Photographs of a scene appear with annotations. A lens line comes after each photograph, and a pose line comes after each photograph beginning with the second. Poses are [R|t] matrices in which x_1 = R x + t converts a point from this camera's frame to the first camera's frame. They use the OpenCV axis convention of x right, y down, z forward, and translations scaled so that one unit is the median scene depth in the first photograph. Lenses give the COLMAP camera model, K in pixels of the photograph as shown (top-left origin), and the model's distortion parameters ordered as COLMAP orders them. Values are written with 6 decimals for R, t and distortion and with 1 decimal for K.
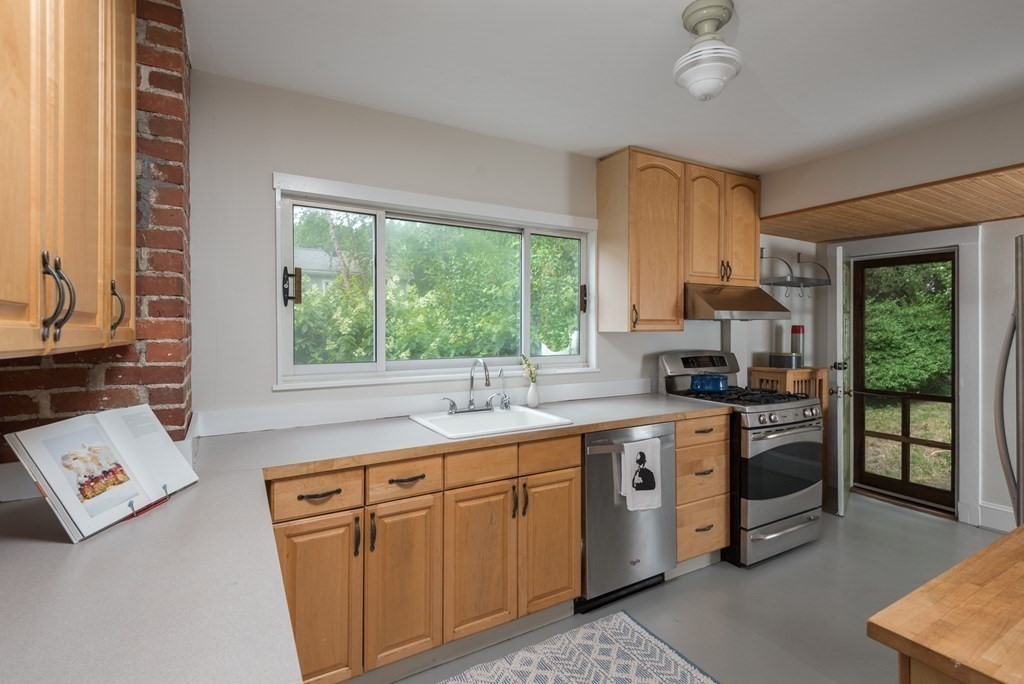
lens RADIAL K [[477.7, 0, 516.6], [0, 477.7, 332.2], [0, 0, 1]] dist [0.007765, -0.006572]
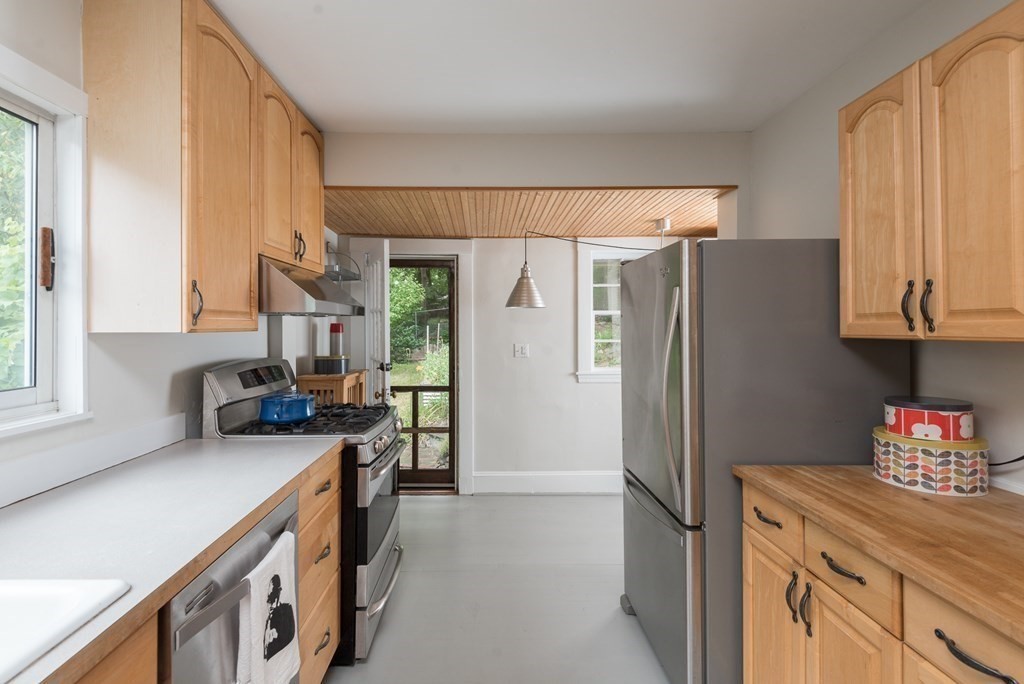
lens RADIAL K [[477.7, 0, 490.7], [0, 477.7, 328.6], [0, 0, 1]] dist [0.007765, -0.006572]
pose [[0.491047, -0.003048, 0.871128, -0.044883], [0.007084, 0.999975, -0.000494, -0.002604], [-0.871104, 0.006414, 0.491056, 0.417707]]
